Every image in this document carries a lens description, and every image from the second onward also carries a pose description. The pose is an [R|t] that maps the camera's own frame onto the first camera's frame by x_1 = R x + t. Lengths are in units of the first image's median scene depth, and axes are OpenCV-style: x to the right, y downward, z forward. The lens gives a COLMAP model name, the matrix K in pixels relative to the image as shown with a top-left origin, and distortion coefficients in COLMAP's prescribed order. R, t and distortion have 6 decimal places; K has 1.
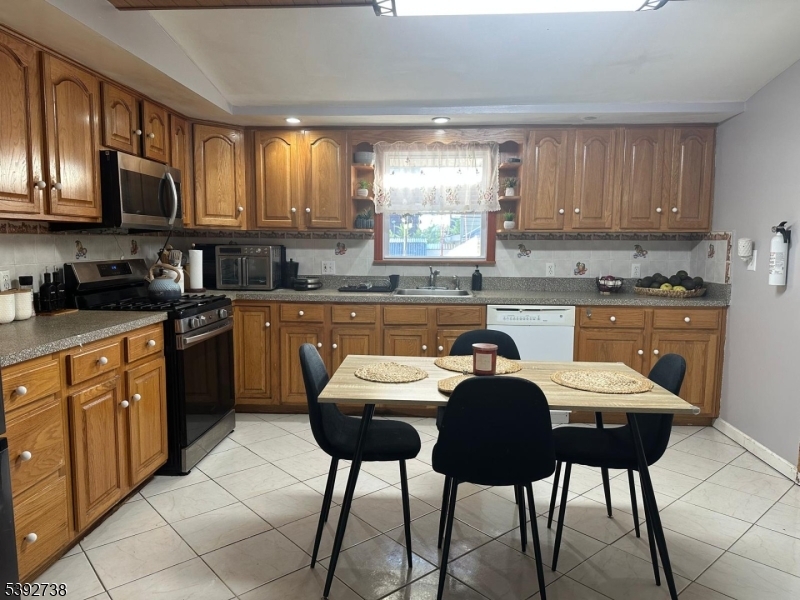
lens RADIAL K [[534.3, 0, 400.0], [0, 534.3, 300.0], [0, 0, 1]] dist [0.000875, 0.000198]
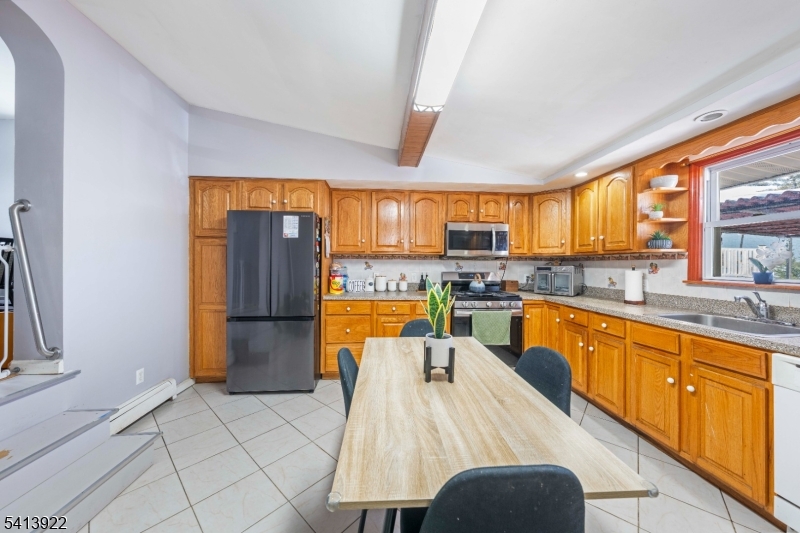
lens RADIAL K [[269.5, 0, 396.9], [0, 269.5, 263.5], [0, 0, 1]] dist [-0.000007, 0.000042]
pose [[0.125657, -0.015903, -0.991946, 0.397927], [-0.109042, 0.993592, -0.029743, -0.035309], [0.986063, 0.111901, 0.123118, 0.448911]]
